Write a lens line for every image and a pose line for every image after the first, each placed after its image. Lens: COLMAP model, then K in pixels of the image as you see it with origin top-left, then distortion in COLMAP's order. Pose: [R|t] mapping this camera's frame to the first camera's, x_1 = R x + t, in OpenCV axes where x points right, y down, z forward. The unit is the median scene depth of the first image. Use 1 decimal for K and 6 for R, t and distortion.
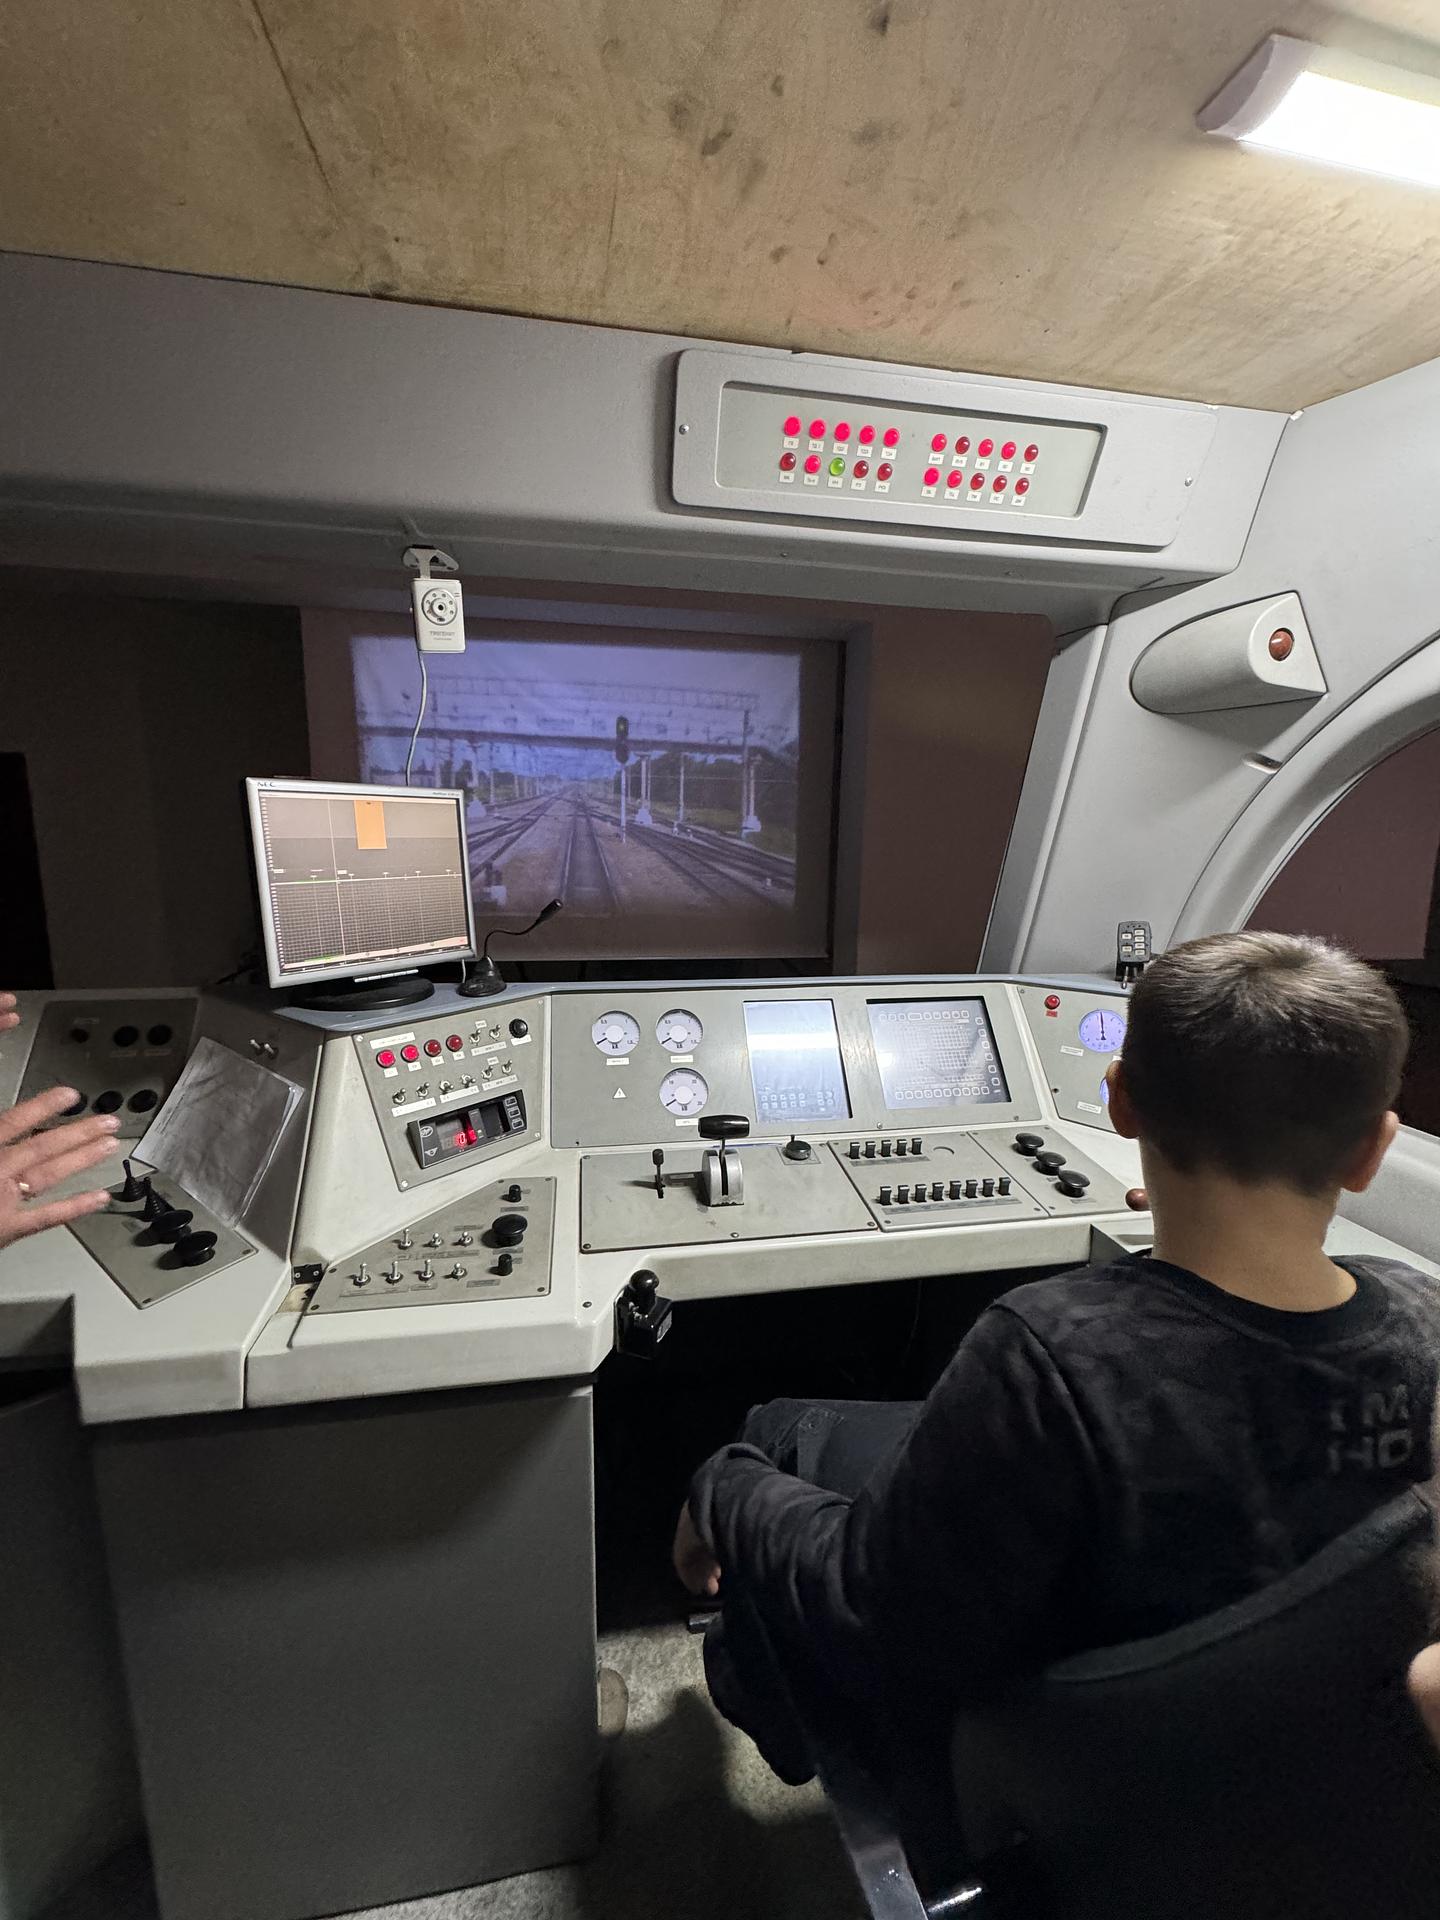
lens RADIAL K [[761.5, 0, 720.0], [0, 761.5, 960.0], [0, 0, 1]] dist [-0.001275, 0.000093]
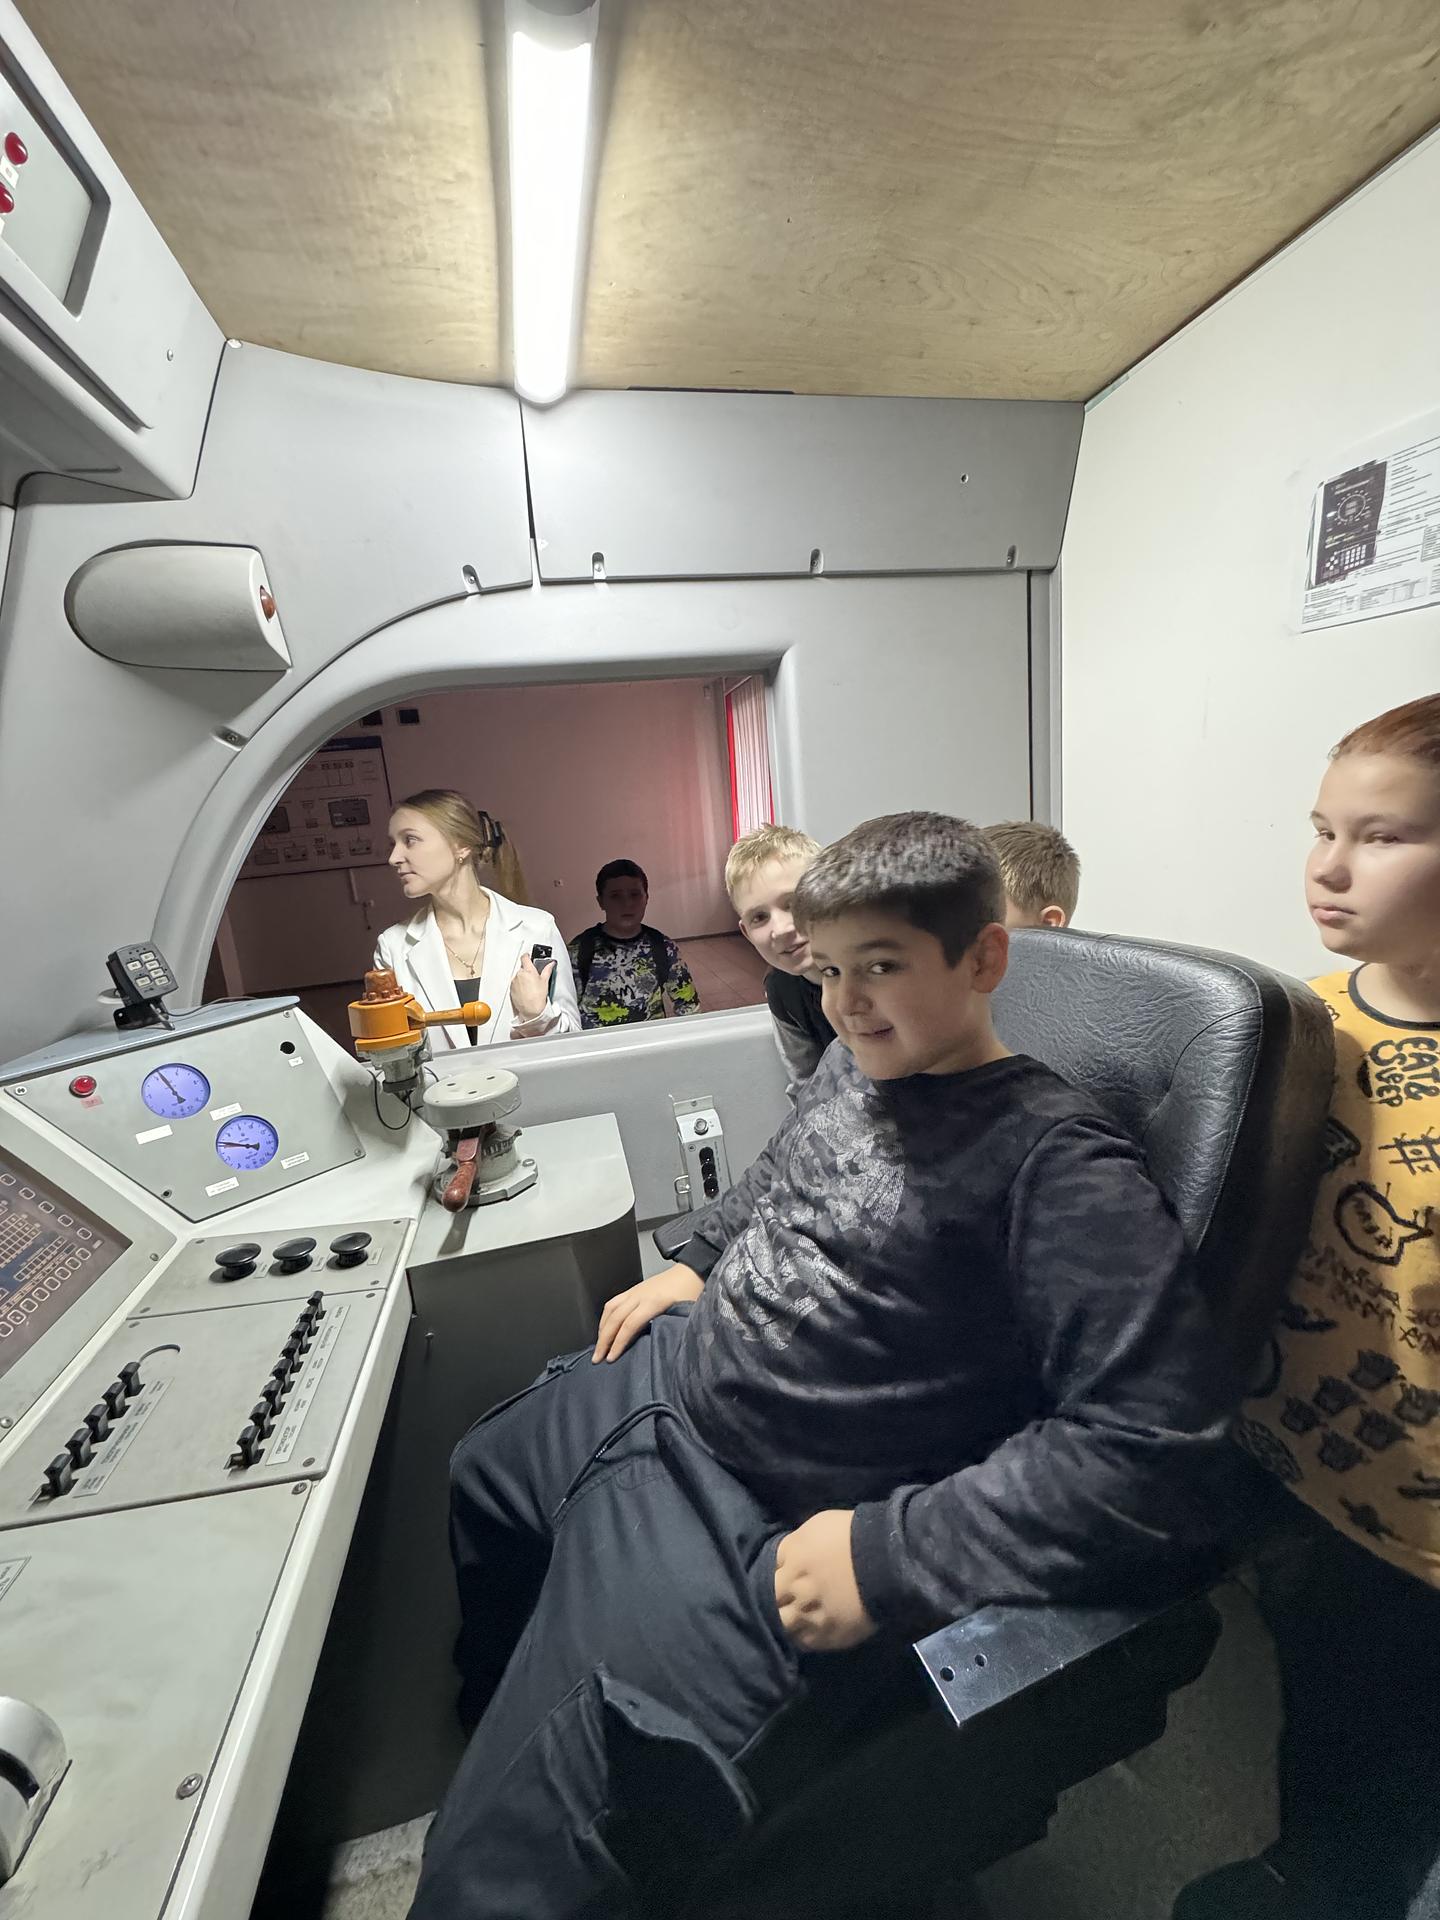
lens RADIAL K [[761.5, 0, 720.0], [0, 761.5, 960.0], [0, 0, 1]] dist [-0.001275, 0.000093]
pose [[-0.053268, -0.199453, 0.978458, -0.232461], [0.260123, 0.943250, 0.206437, -0.044092], [-0.964105, 0.265516, 0.001637, 0.477749]]
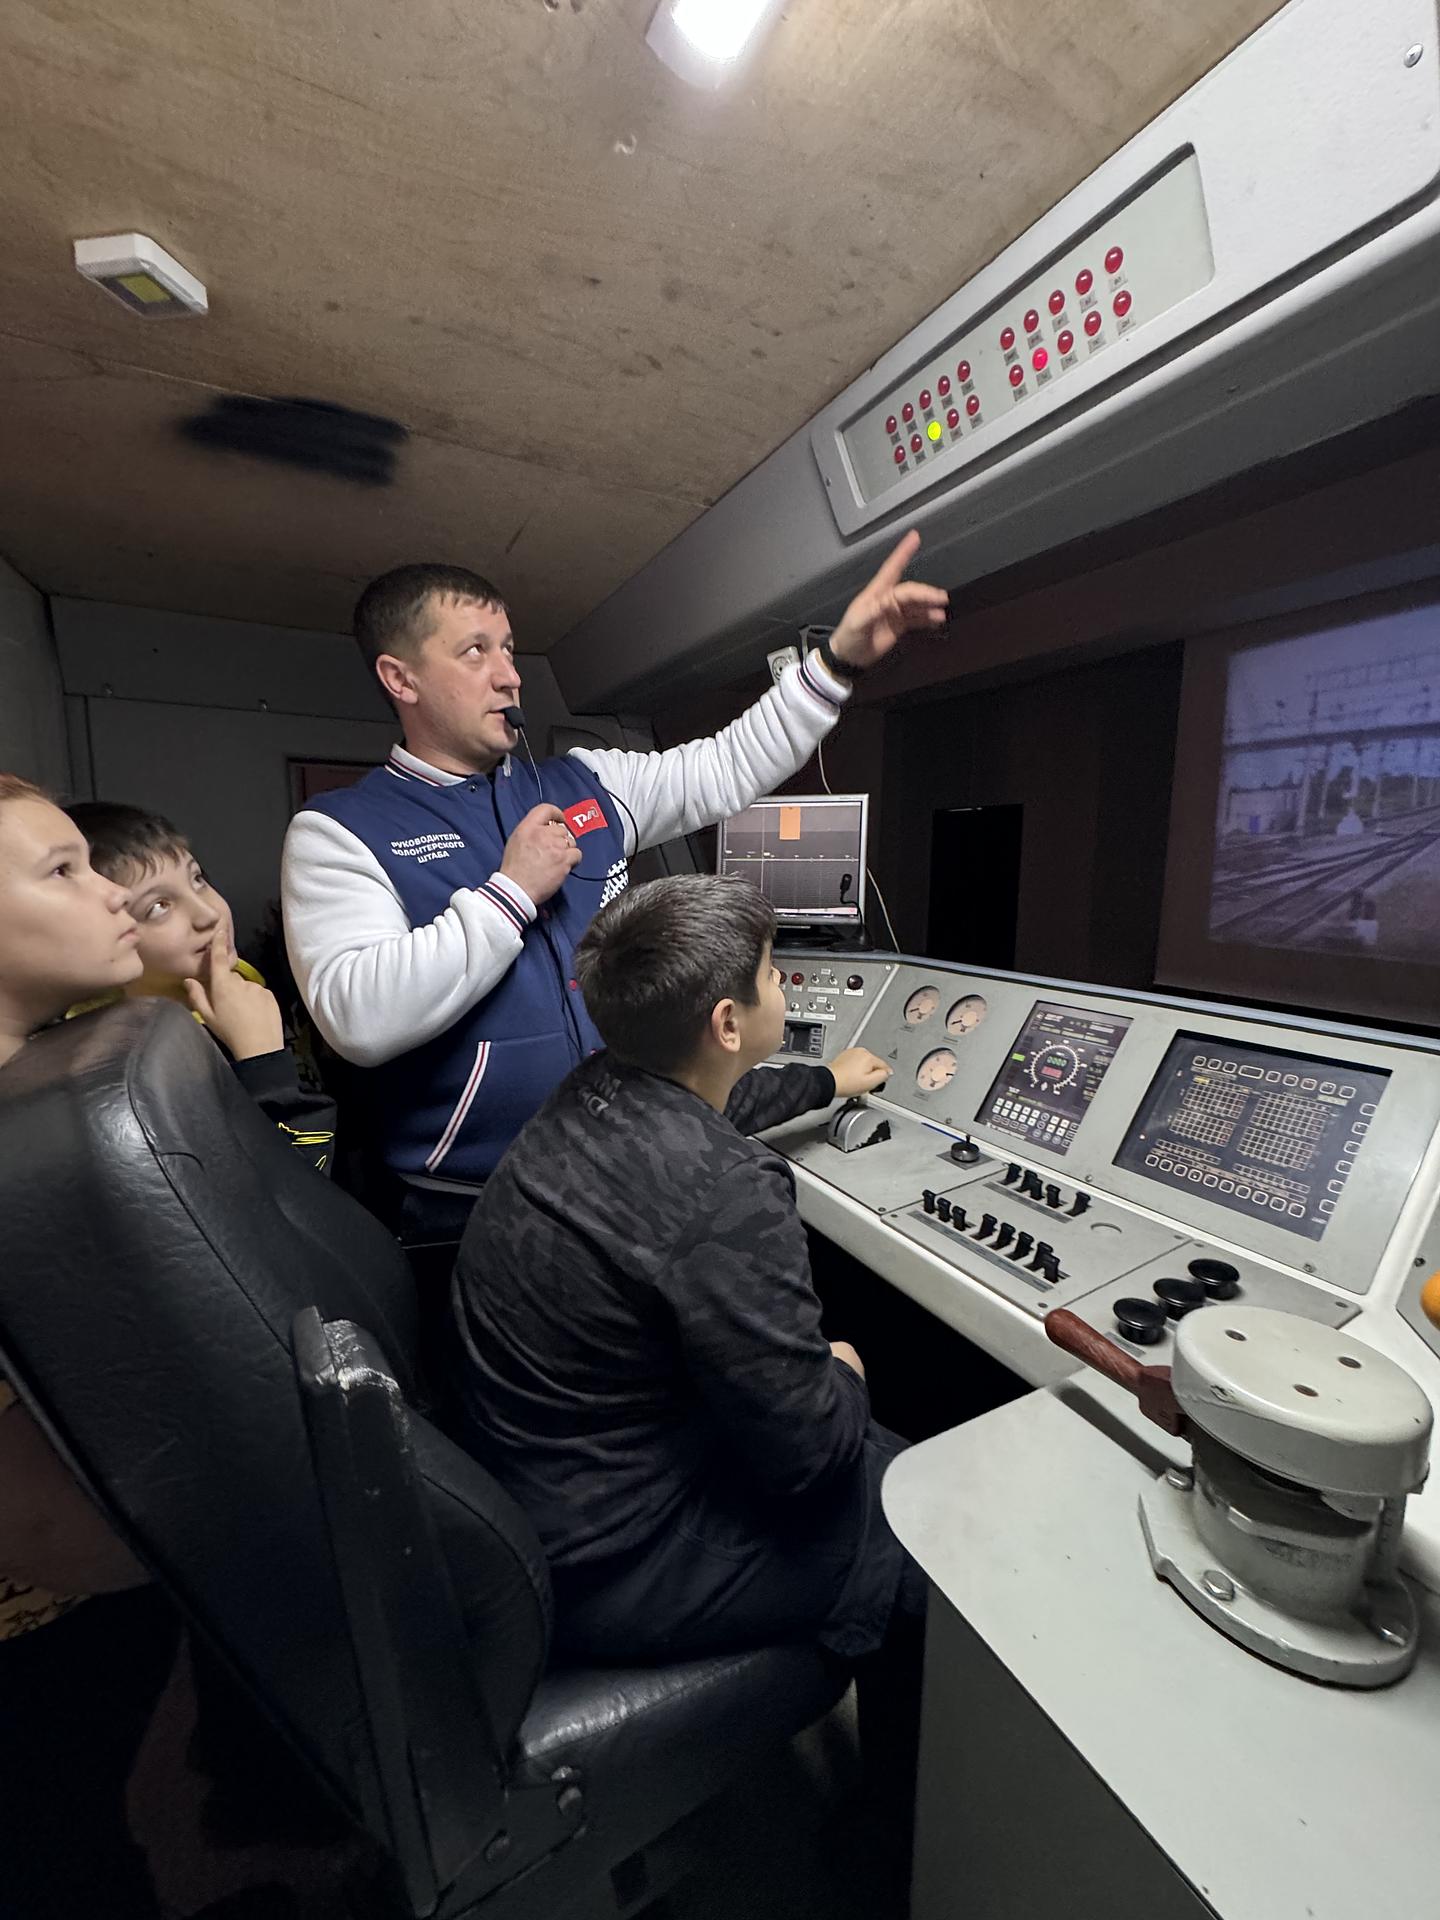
lens RADIAL K [[761.5, 0, 720.0], [0, 761.5, 960.0], [0, 0, 1]] dist [-0.001275, 0.000093]
pose [[0.314370, 0.110553, -0.942841, 0.795439], [-0.161836, 0.984898, 0.061524, 0.012980], [0.935404, 0.133245, 0.327514, 0.370243]]
